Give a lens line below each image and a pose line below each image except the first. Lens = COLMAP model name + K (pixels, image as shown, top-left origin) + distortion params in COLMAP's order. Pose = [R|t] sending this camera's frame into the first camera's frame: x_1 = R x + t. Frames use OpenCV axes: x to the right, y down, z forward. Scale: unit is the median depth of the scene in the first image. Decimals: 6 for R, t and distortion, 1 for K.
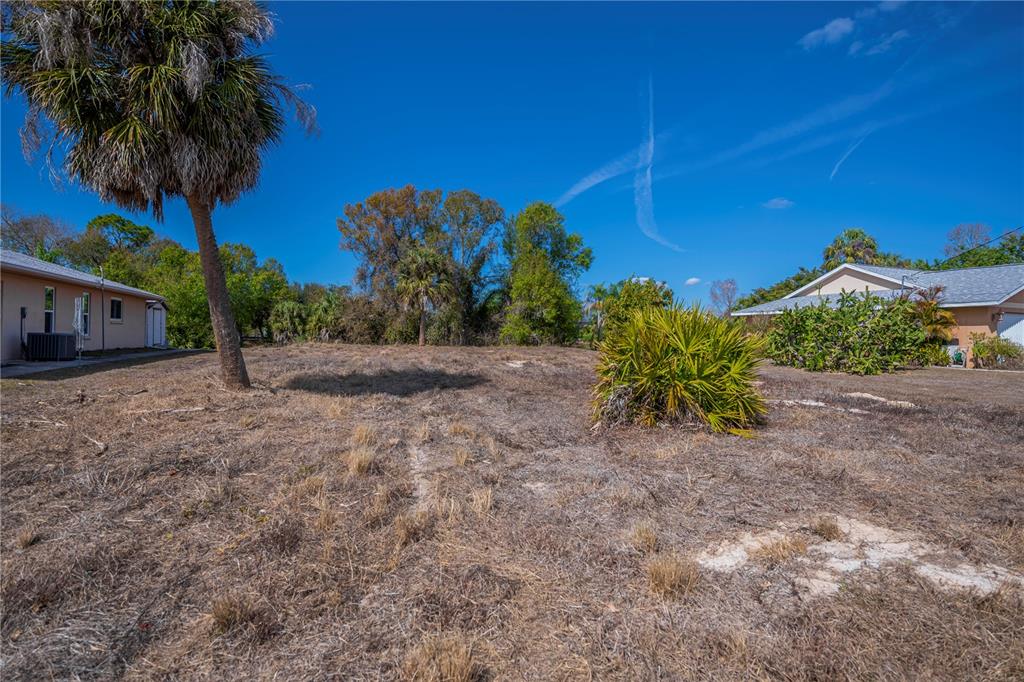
lens RADIAL K [[520.3, 0, 516.3], [0, 520.3, 344.0], [0, 0, 1]] dist [0.004363, 0.000110]
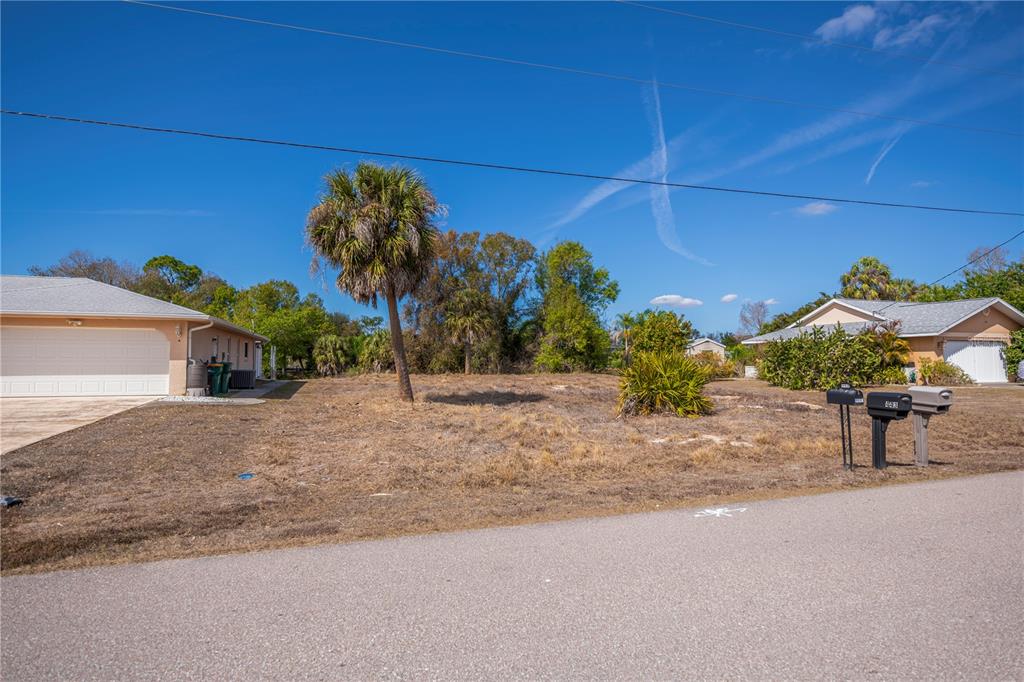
lens RADIAL K [[561.8, 0, 512.8], [0, 561.8, 345.2], [0, 0, 1]] dist [0.003246, 0.000316]
pose [[0.998721, -0.018434, -0.047089, -0.027003], [0.016247, 0.998789, -0.046430, -0.002003], [0.047888, 0.045606, 0.997811, -0.222982]]
